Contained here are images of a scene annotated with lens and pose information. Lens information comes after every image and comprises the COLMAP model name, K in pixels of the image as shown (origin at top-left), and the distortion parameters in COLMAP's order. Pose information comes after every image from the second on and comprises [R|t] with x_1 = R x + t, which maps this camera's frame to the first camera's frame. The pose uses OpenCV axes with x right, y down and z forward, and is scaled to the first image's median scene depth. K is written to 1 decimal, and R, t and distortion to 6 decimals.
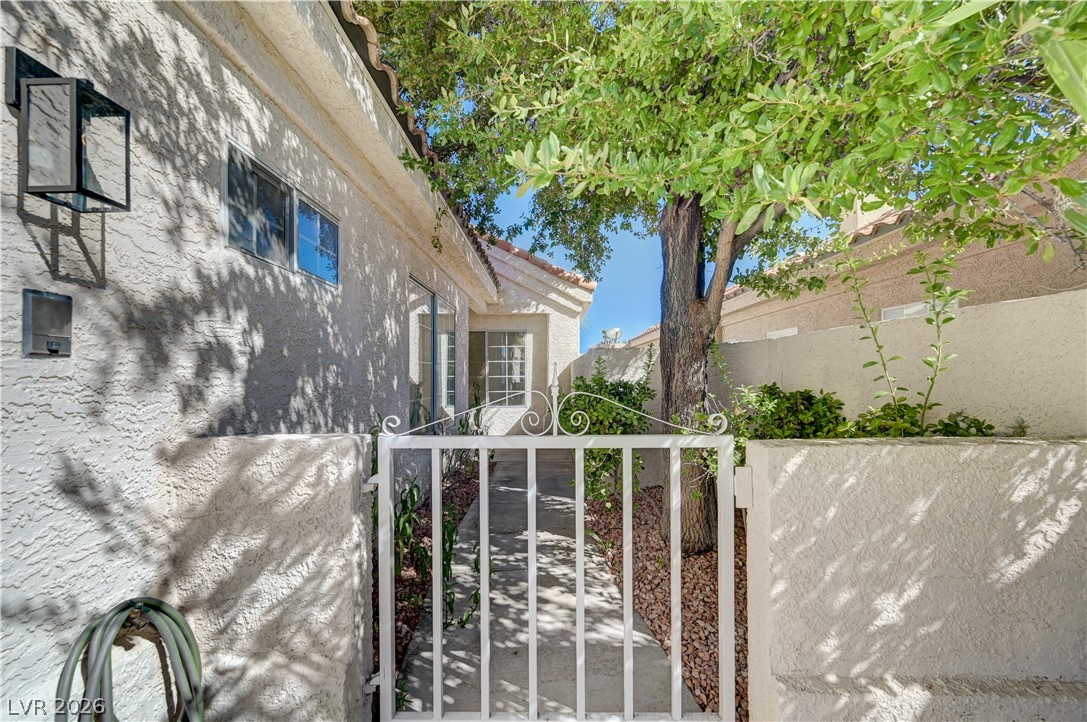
lens RADIAL K [[421.6, 0, 542.8], [0, 421.6, 369.3], [0, 0, 1]] dist [0.000890, 0.000048]
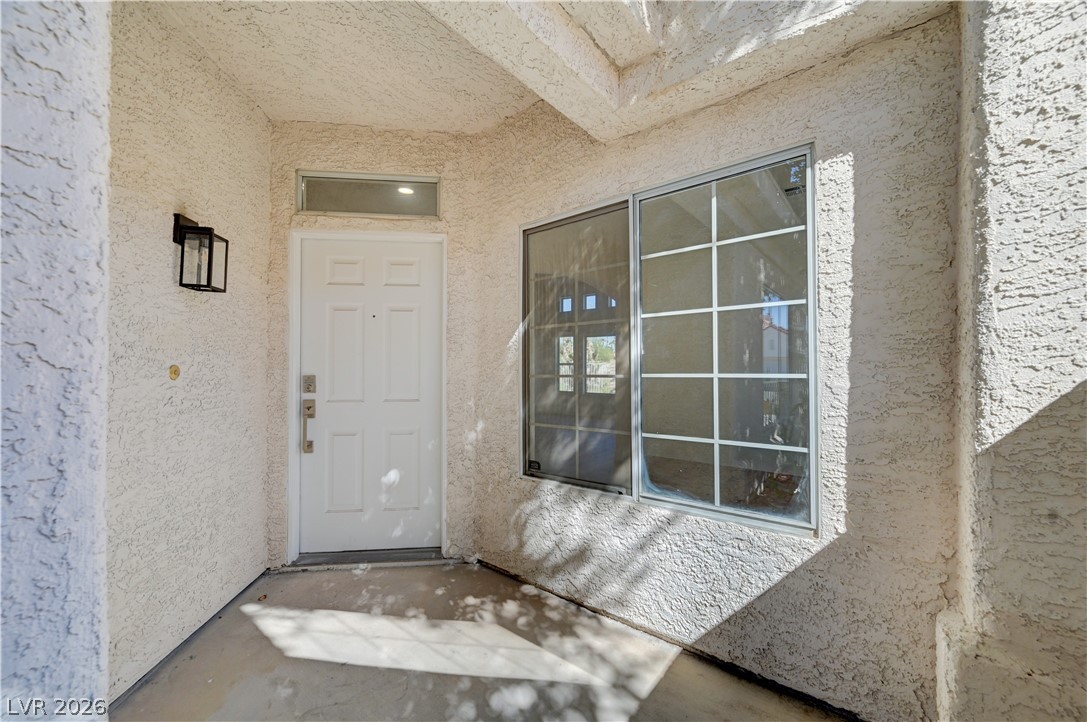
lens RADIAL K [[421.6, 0, 542.2], [0, 421.6, 363.2], [0, 0, 1]] dist [0.000890, 0.000048]
pose [[0.790917, -0.007300, -0.611880, -0.019936], [0.005424, 0.999973, -0.004919, 0.011305], [0.611900, 0.000572, 0.790935, 0.763860]]
